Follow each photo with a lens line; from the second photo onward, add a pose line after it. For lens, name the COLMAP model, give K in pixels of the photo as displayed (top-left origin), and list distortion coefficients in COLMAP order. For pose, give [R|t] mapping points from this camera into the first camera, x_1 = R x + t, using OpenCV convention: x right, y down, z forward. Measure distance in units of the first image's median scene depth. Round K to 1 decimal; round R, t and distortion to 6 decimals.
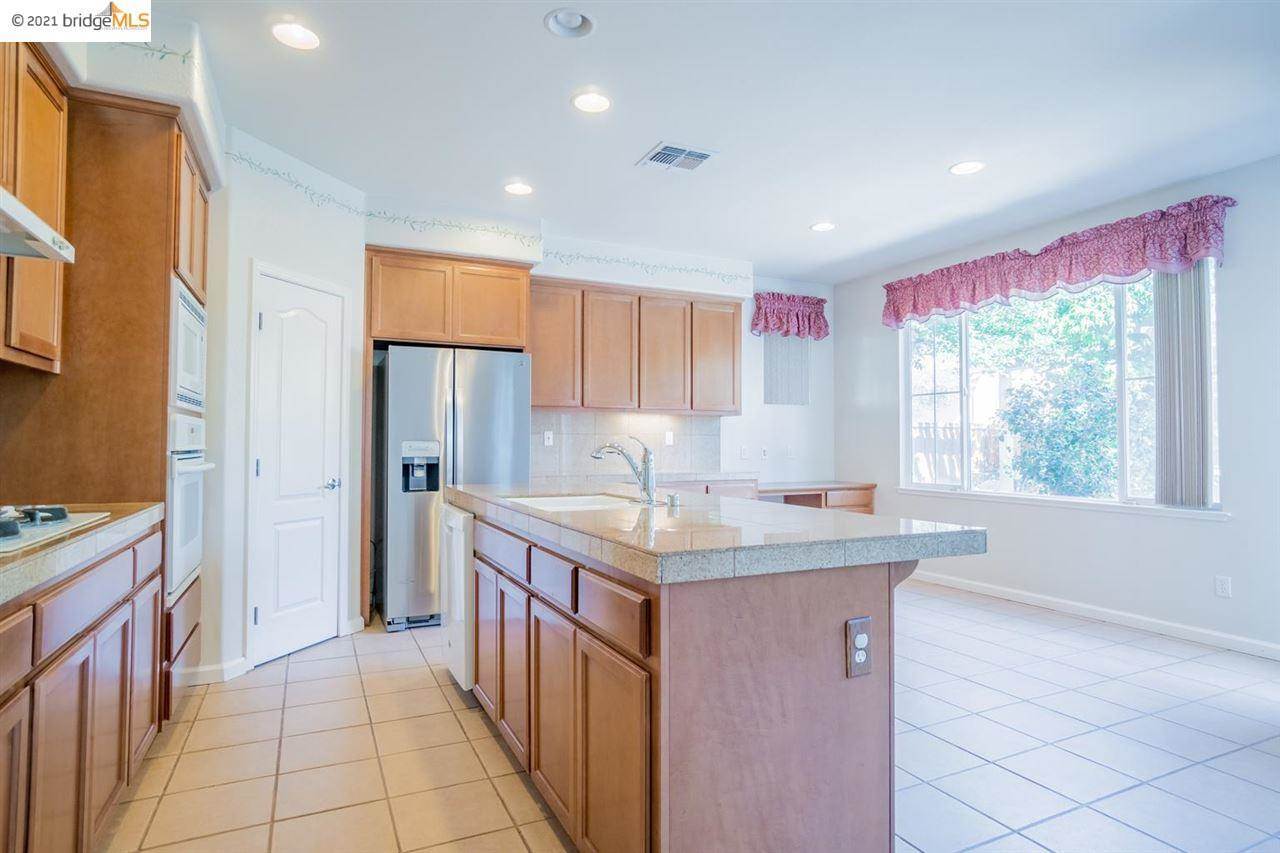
lens RADIAL K [[693.0, 0, 631.7], [0, 693.0, 424.9], [0, 0, 1]] dist [-0.042485, 0.022916]
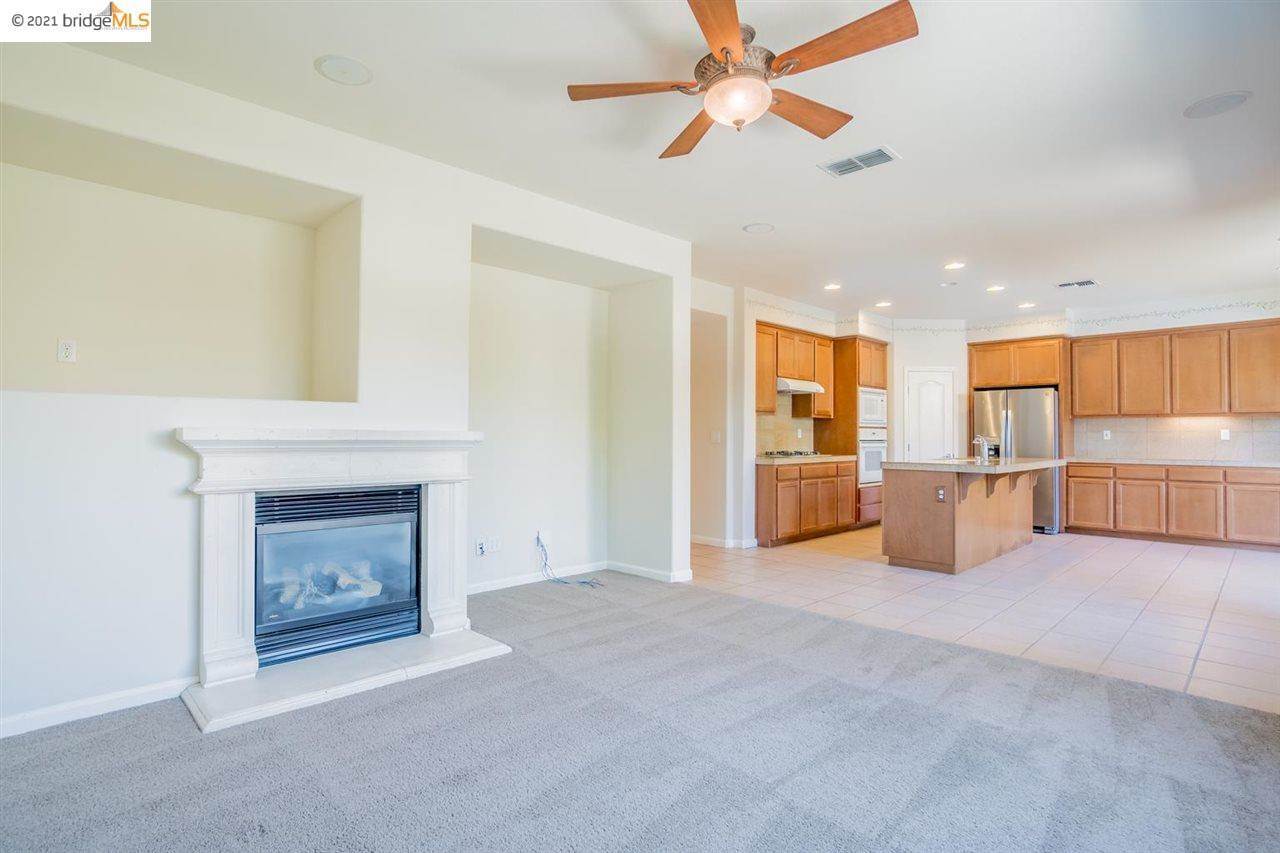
lens RADIAL K [[636.9, 0, 640.0], [0, 636.9, 426.5], [0, 0, 1]] dist [-0.044802, 0.028161]
pose [[0.332559, -0.013642, -0.942984, 1.095591], [0.023248, 0.999710, -0.006264, -0.018971], [0.942796, -0.019840, 0.332780, -0.596888]]
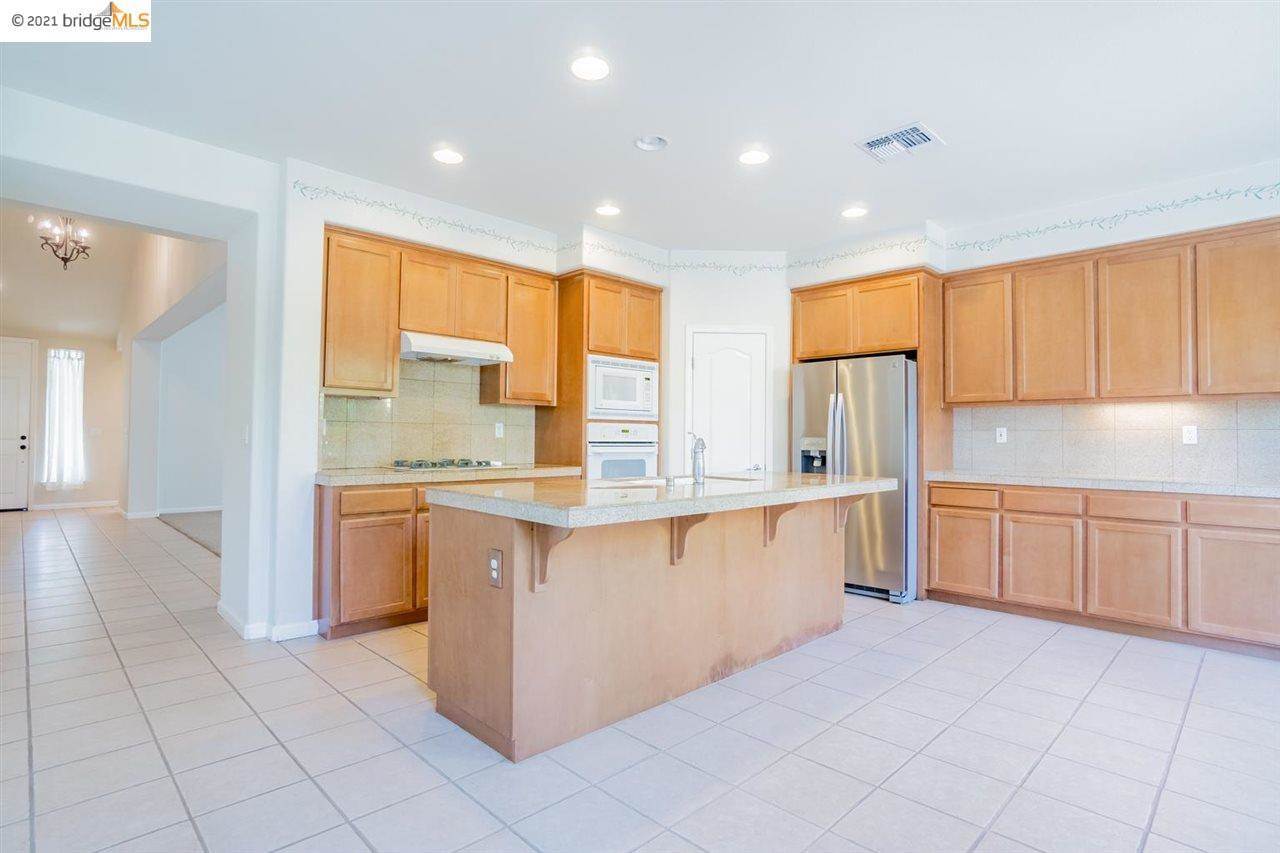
lens RADIAL K [[636.9, 0, 640.0], [0, 636.9, 426.5], [0, 0, 1]] dist [-0.044802, 0.028161]
pose [[0.333370, -0.014858, -0.942679, 0.664699], [0.019091, 0.999777, -0.009007, 0.008109], [0.942603, -0.014994, 0.333580, 0.310105]]
